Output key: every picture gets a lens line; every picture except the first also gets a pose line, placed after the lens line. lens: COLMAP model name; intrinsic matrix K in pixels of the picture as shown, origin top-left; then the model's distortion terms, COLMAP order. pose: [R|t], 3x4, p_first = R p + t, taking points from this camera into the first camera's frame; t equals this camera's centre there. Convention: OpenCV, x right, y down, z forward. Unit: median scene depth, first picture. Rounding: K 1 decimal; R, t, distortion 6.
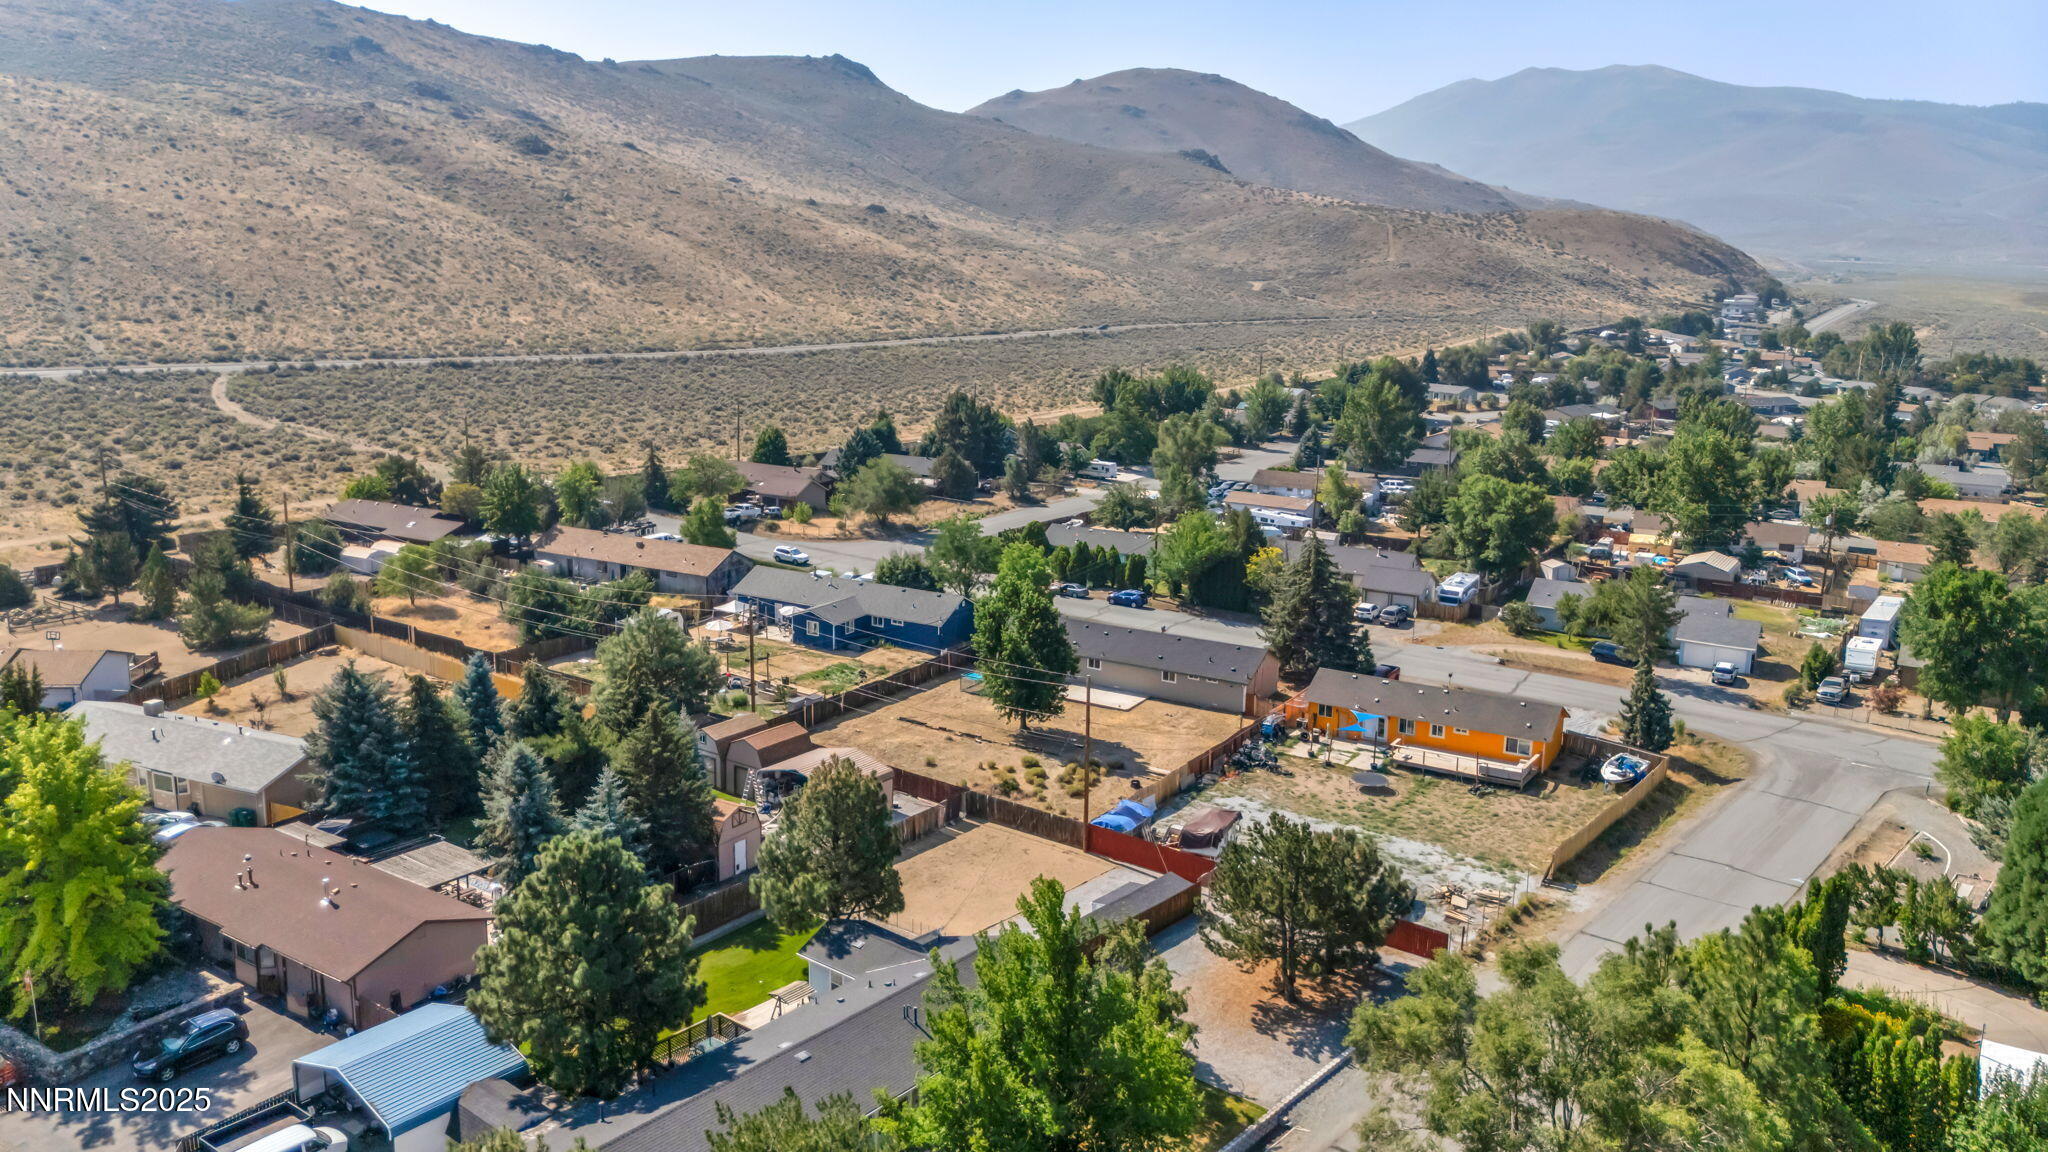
lens RADIAL K [[1444.2, 0, 1024.0], [0, 1444.2, 576.0], [0, 0, 1]] dist [0.108038, -0.160797]
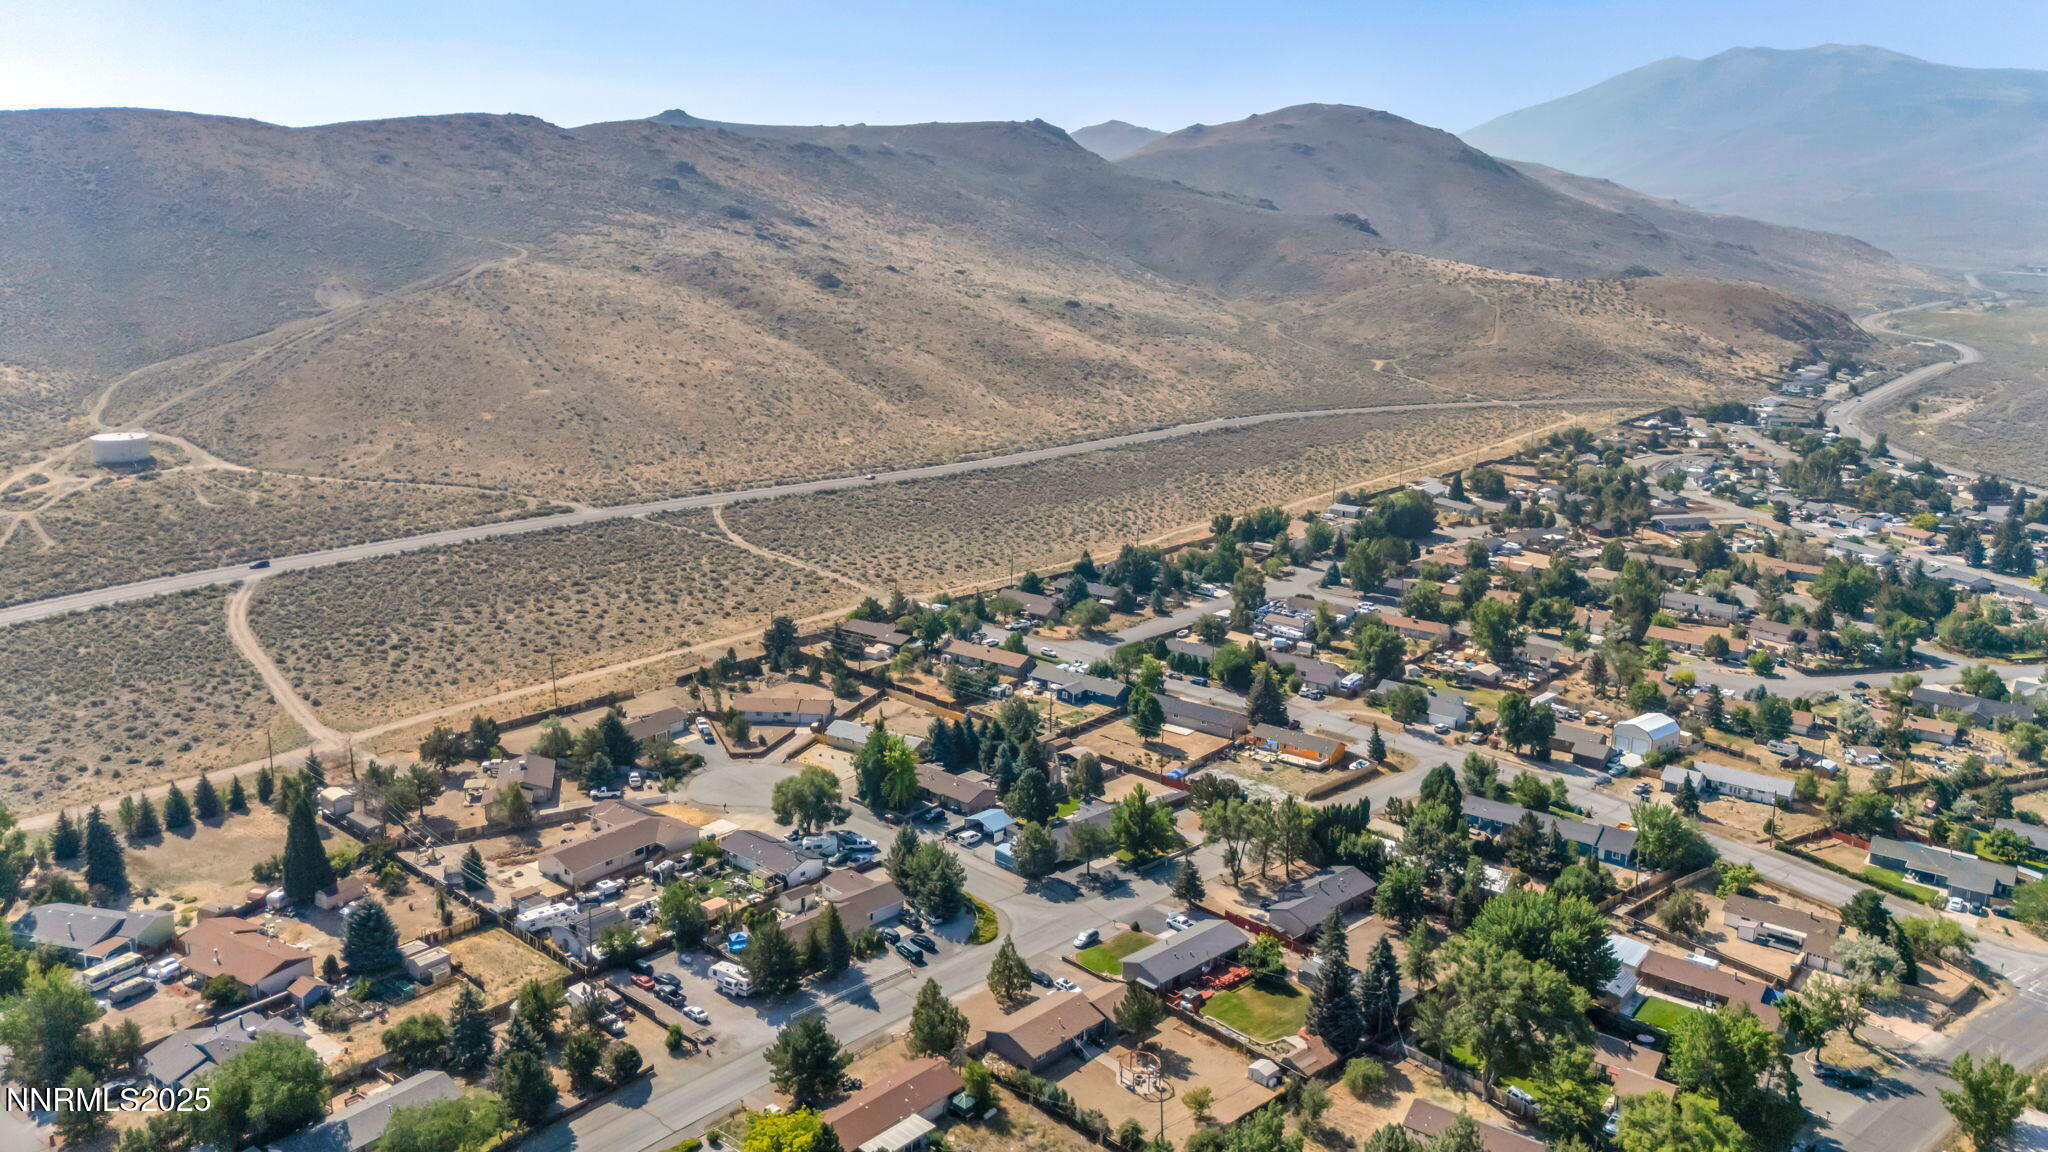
lens RADIAL K [[1444.2, 0, 1024.0], [0, 1444.2, 576.0], [0, 0, 1]] dist [0.108038, -0.160797]
pose [[0.992561, 0.027694, -0.118558, 0.052139], [-0.025335, 0.999451, 0.021361, -0.156358], [0.119084, -0.018198, 0.992717, -1.048489]]
